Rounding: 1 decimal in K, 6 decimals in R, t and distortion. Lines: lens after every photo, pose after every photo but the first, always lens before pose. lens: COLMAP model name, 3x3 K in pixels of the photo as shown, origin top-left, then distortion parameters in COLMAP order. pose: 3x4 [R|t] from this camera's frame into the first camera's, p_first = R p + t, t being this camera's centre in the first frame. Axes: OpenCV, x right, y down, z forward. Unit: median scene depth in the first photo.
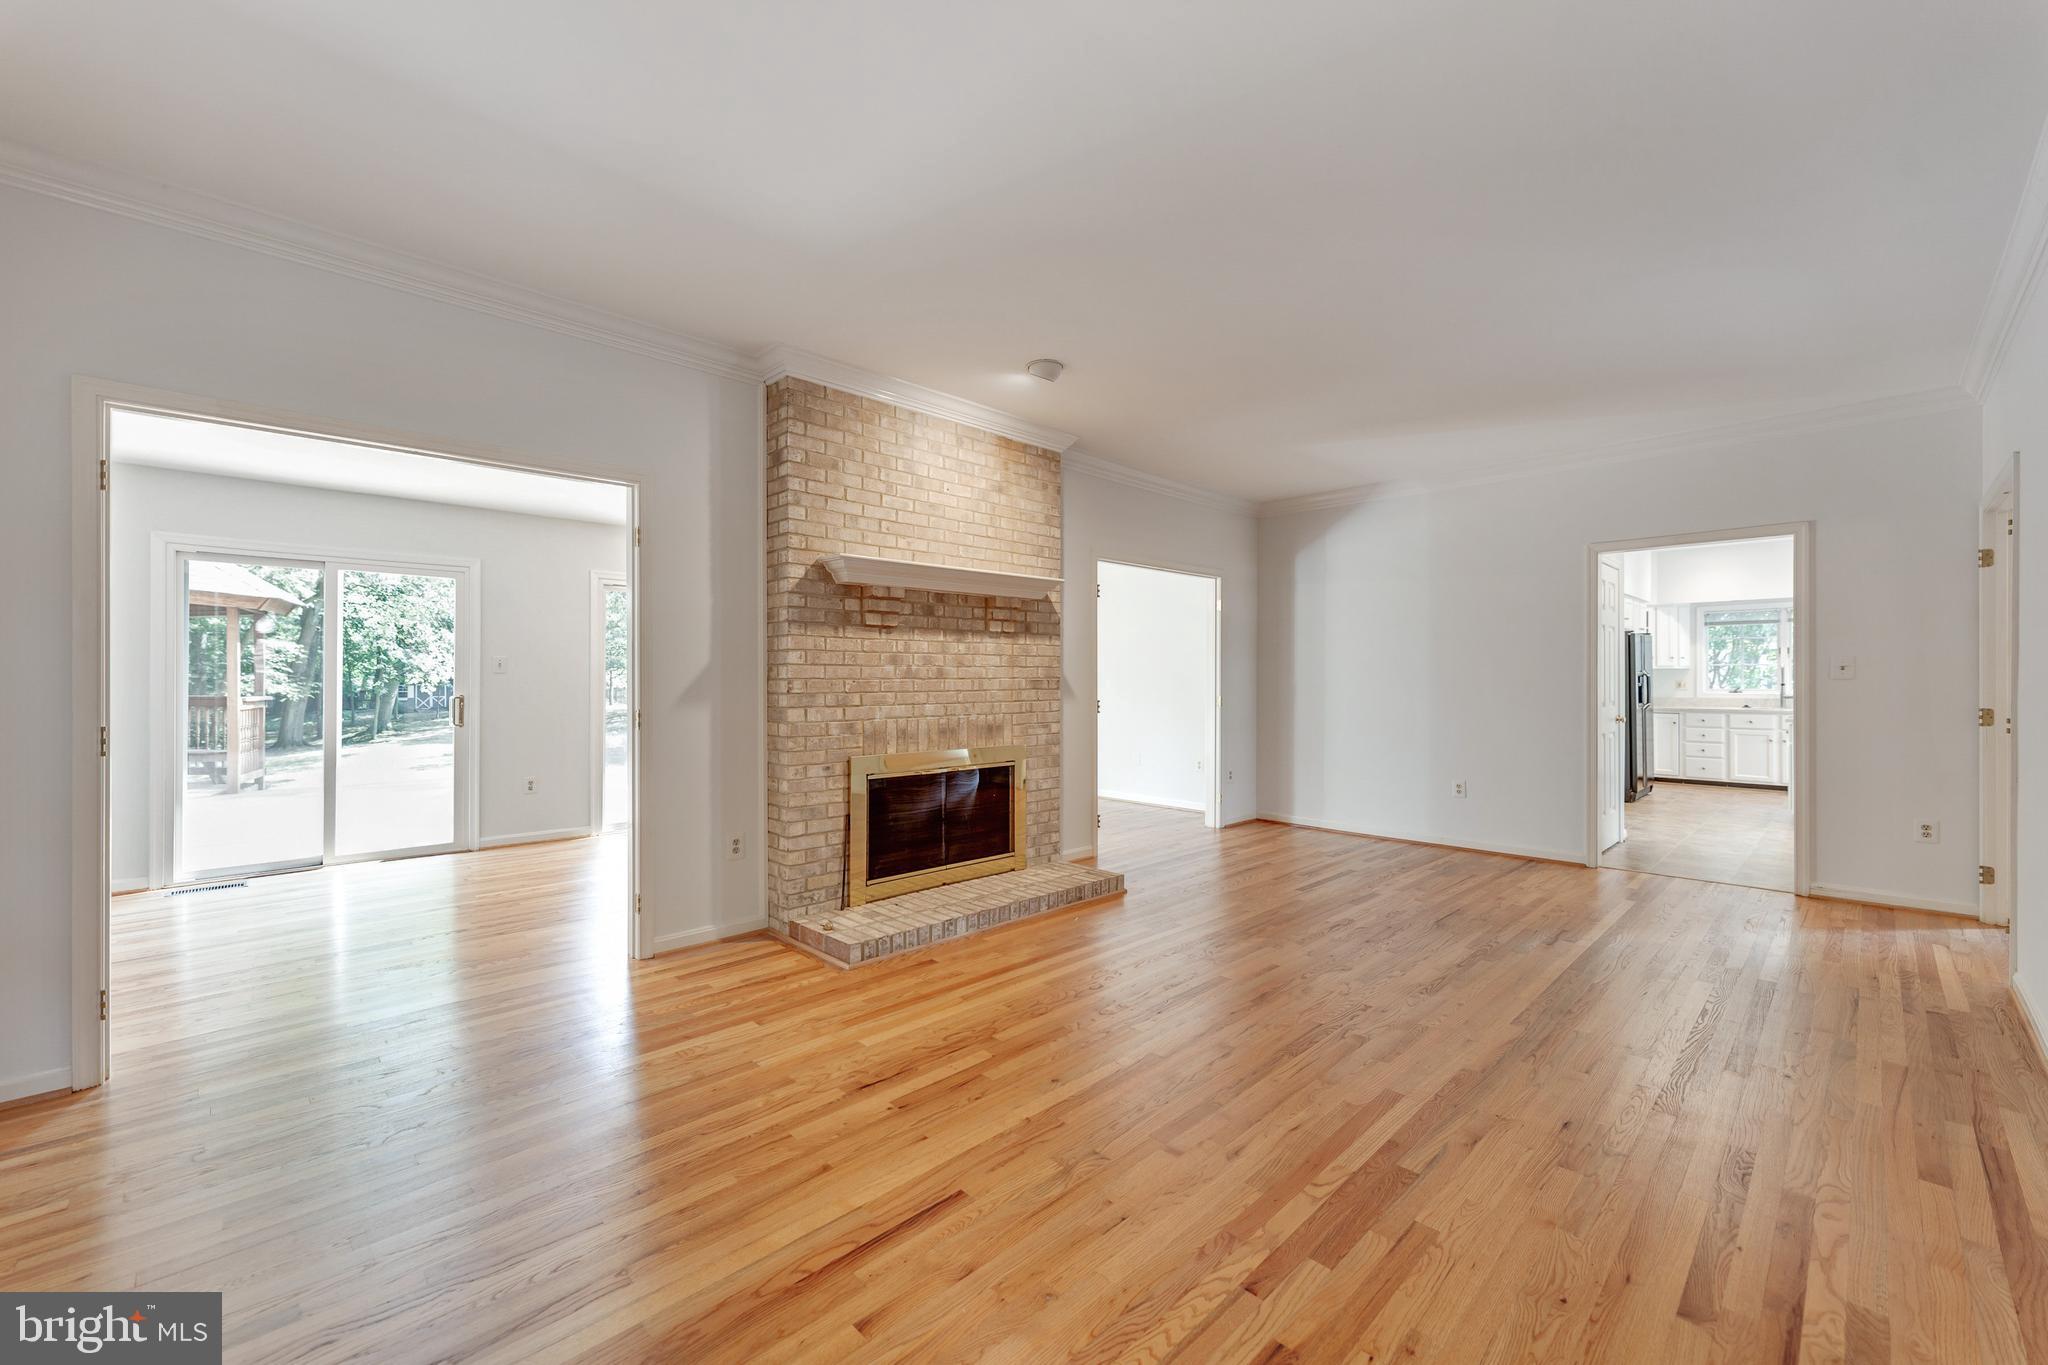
lens RADIAL K [[832.4, 0, 1030.4], [0, 832.4, 677.9], [0, 0, 1]] dist [0.002140, -0.000322]
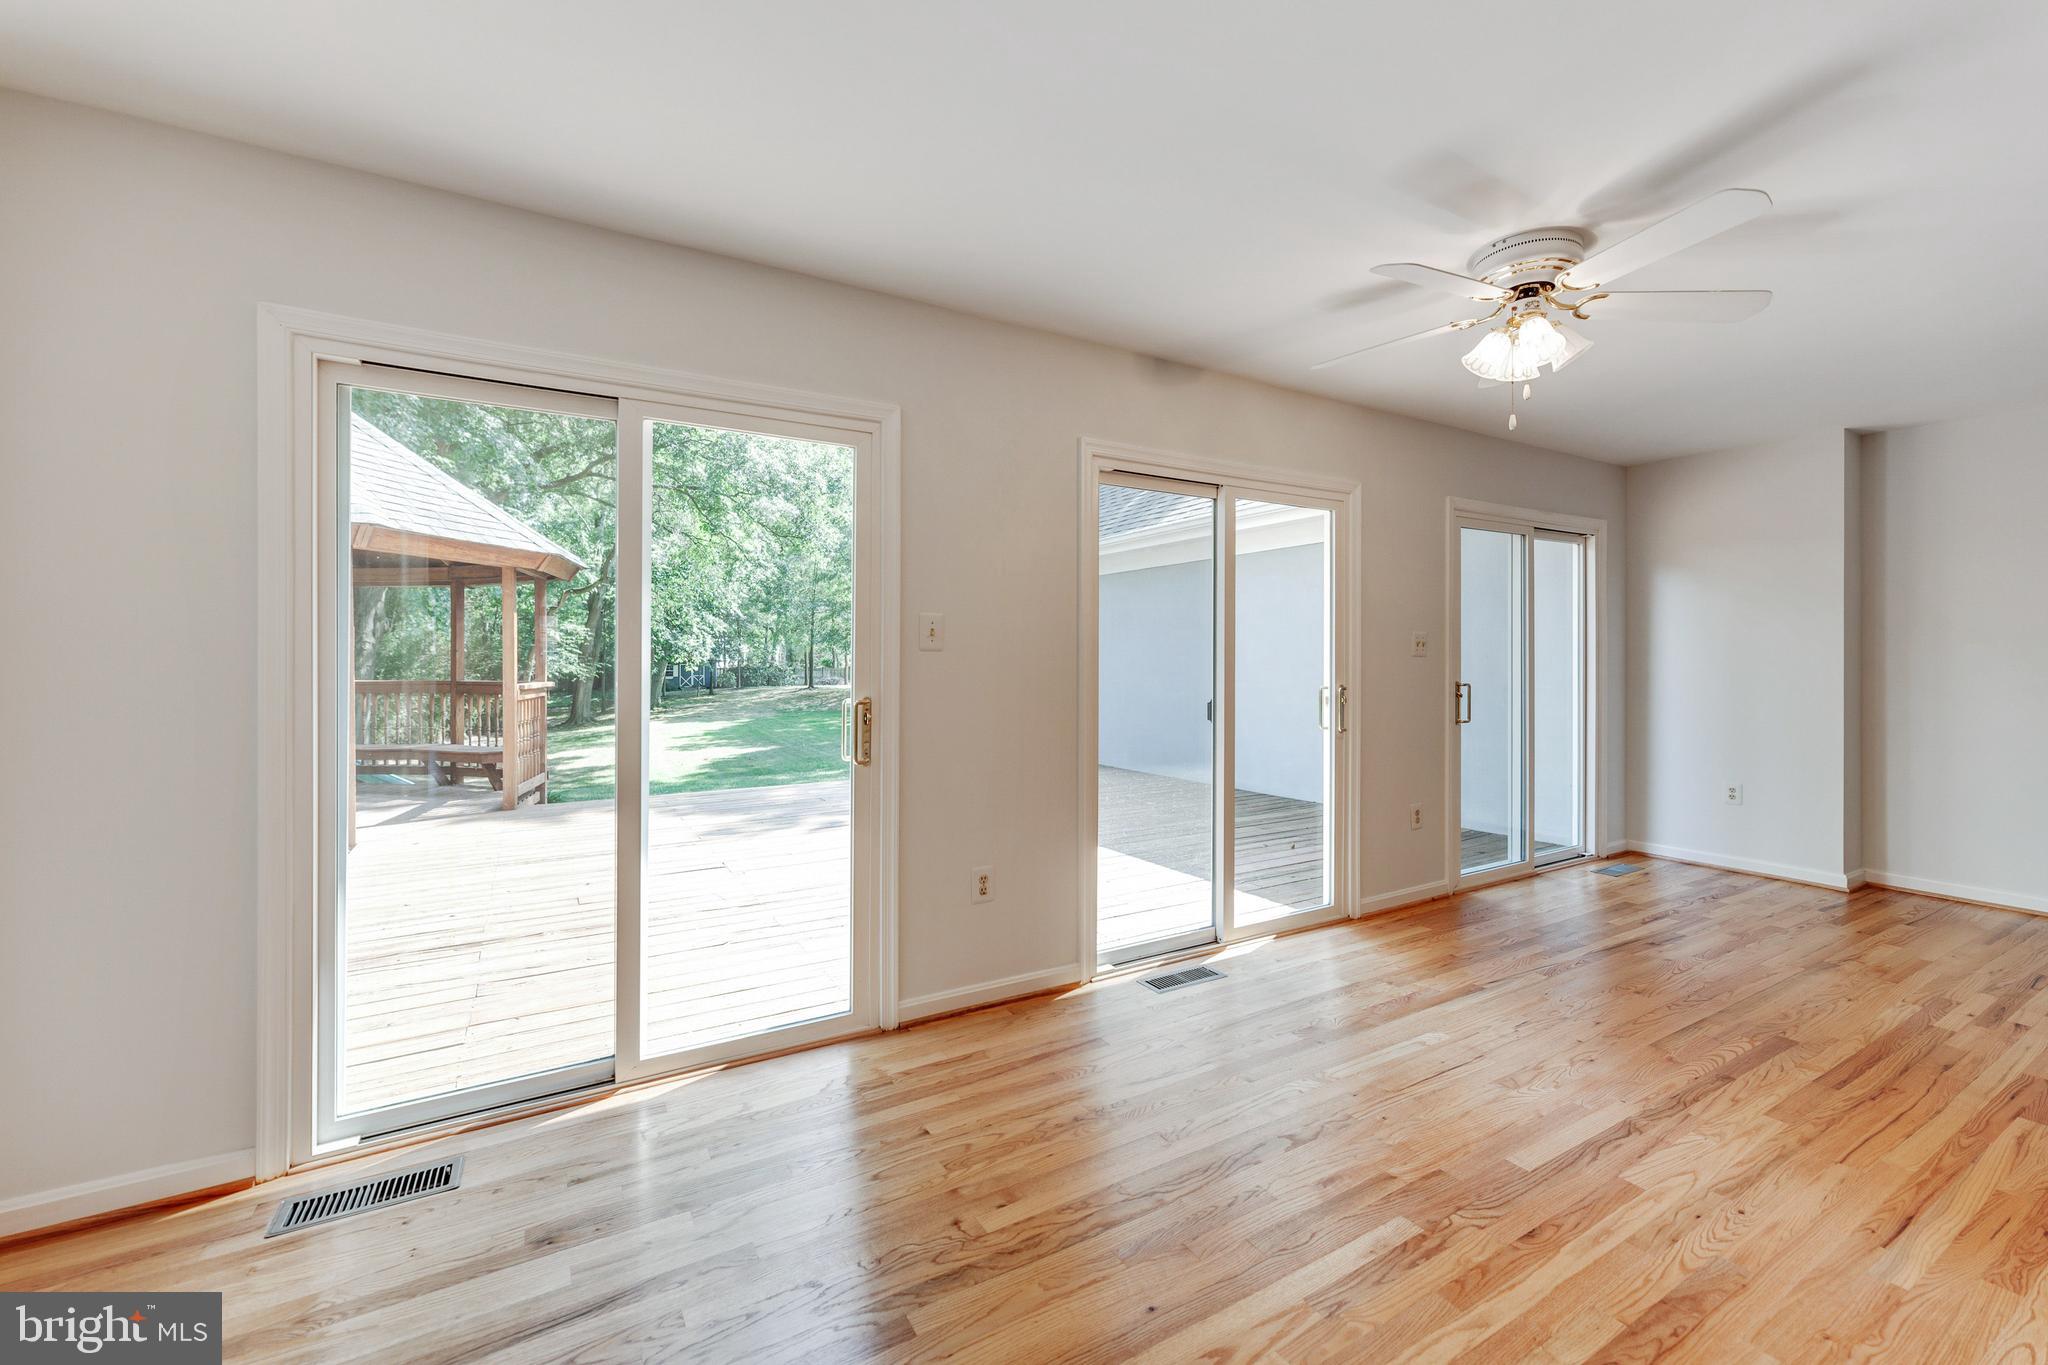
lens RADIAL K [[832.4, 0, 1014.7], [0, 832.4, 665.8], [0, 0, 1]] dist [0.002140, -0.000322]
pose [[0.969677, 0.002806, -0.244373, -0.092362], [-0.000563, 0.999957, 0.009247, -0.000265], [0.244388, -0.008829, 0.969637, 0.107612]]
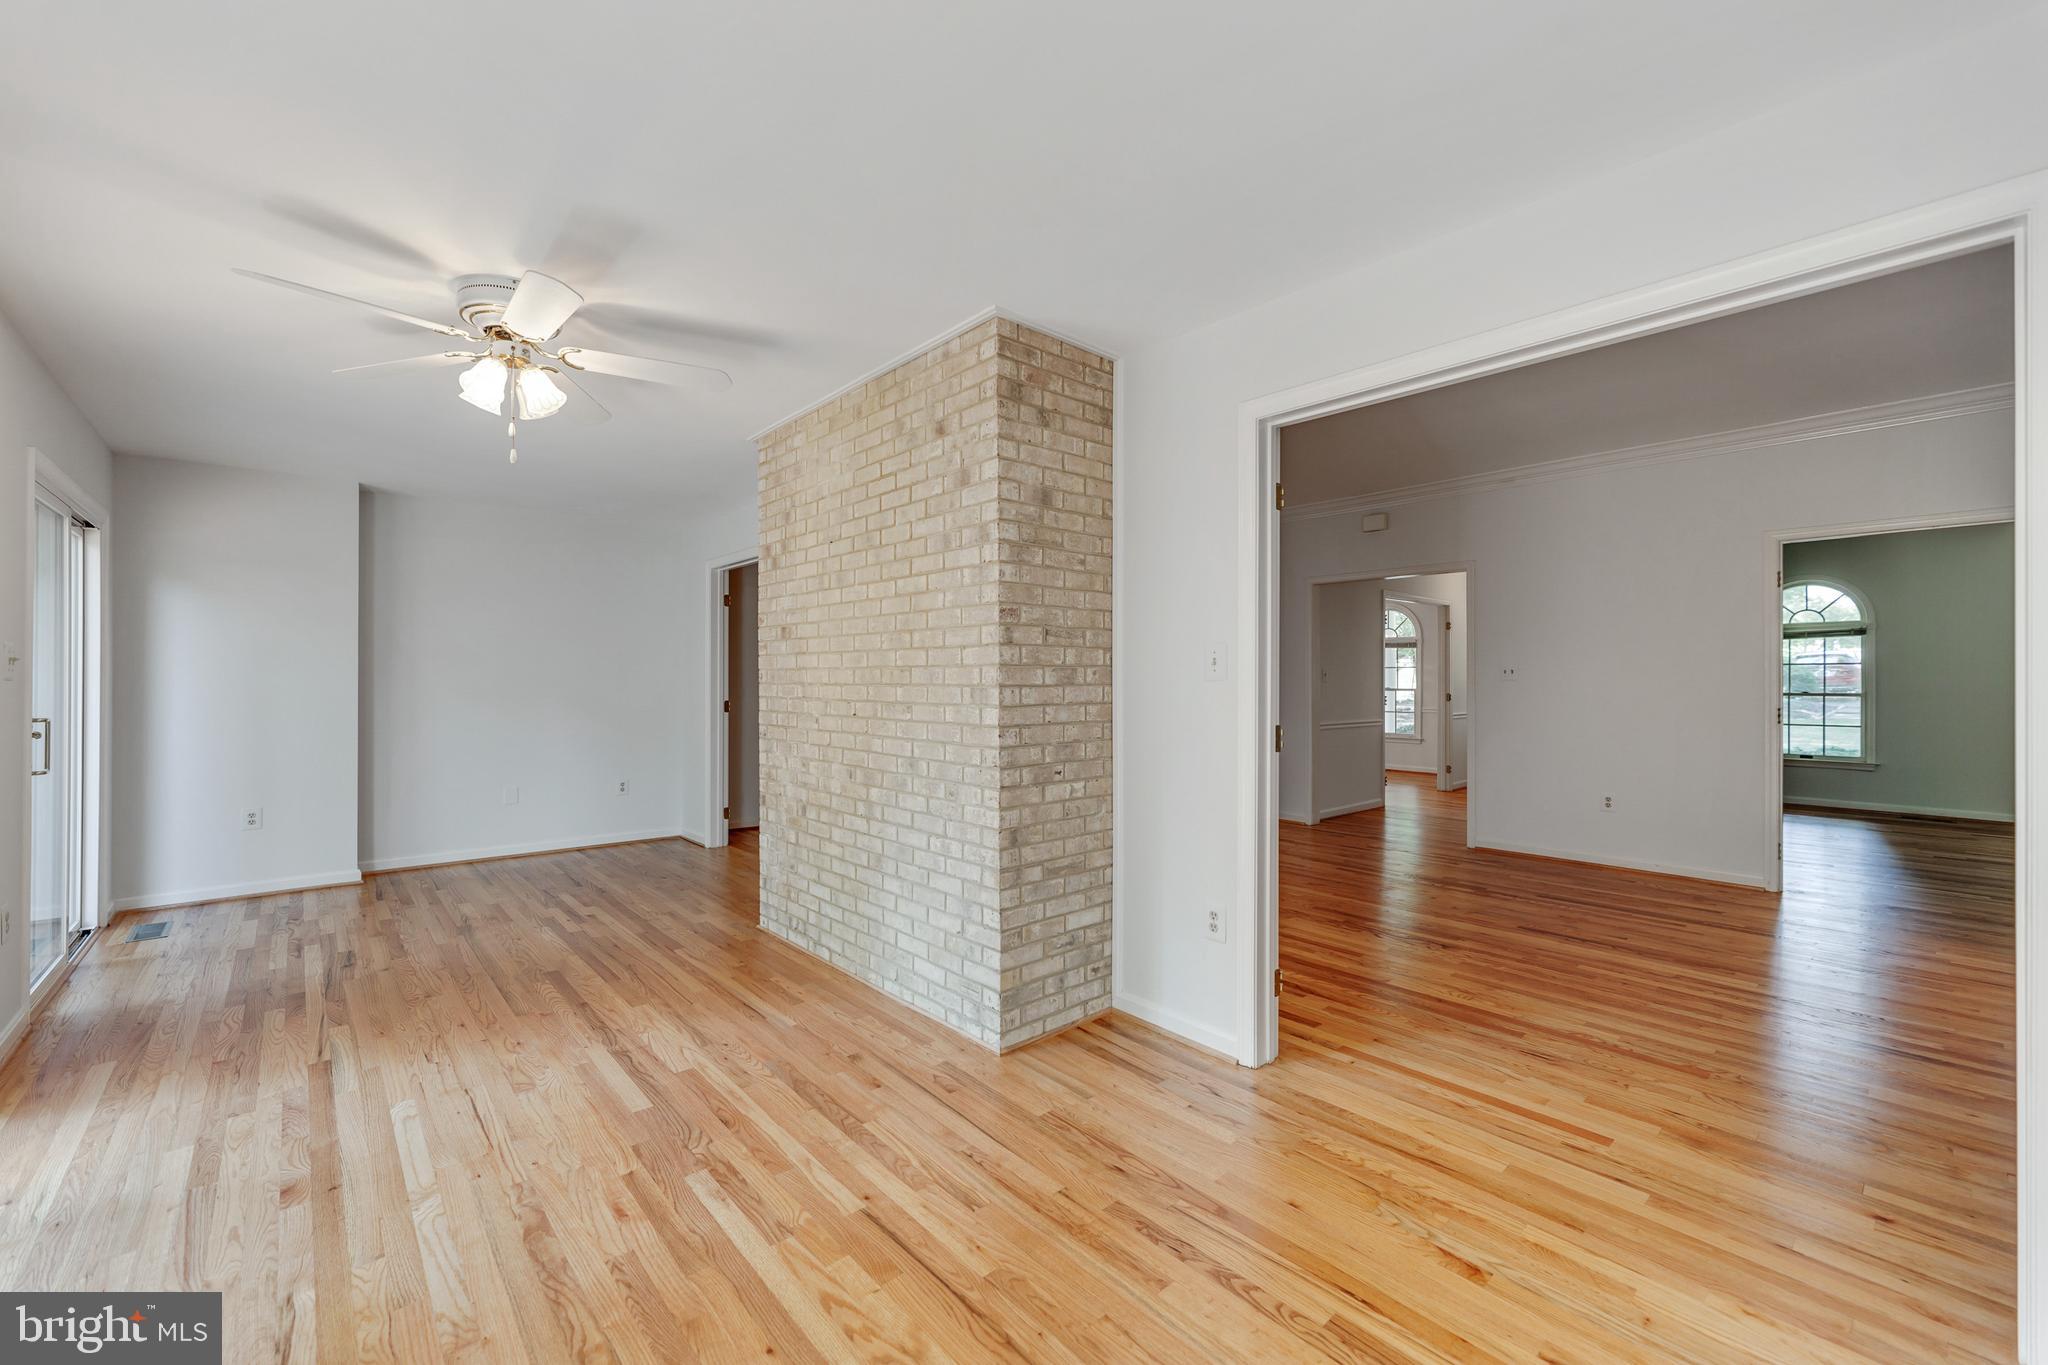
lens RADIAL K [[832.4, 0, 1018.2], [0, 832.4, 681.4], [0, 0, 1]] dist [0.002140, -0.000322]
pose [[0.045044, -0.001594, 0.998984, -0.146975], [0.002133, 0.999997, 0.001499, -0.000300], [-0.998983, 0.002063, 0.045047, 0.142740]]
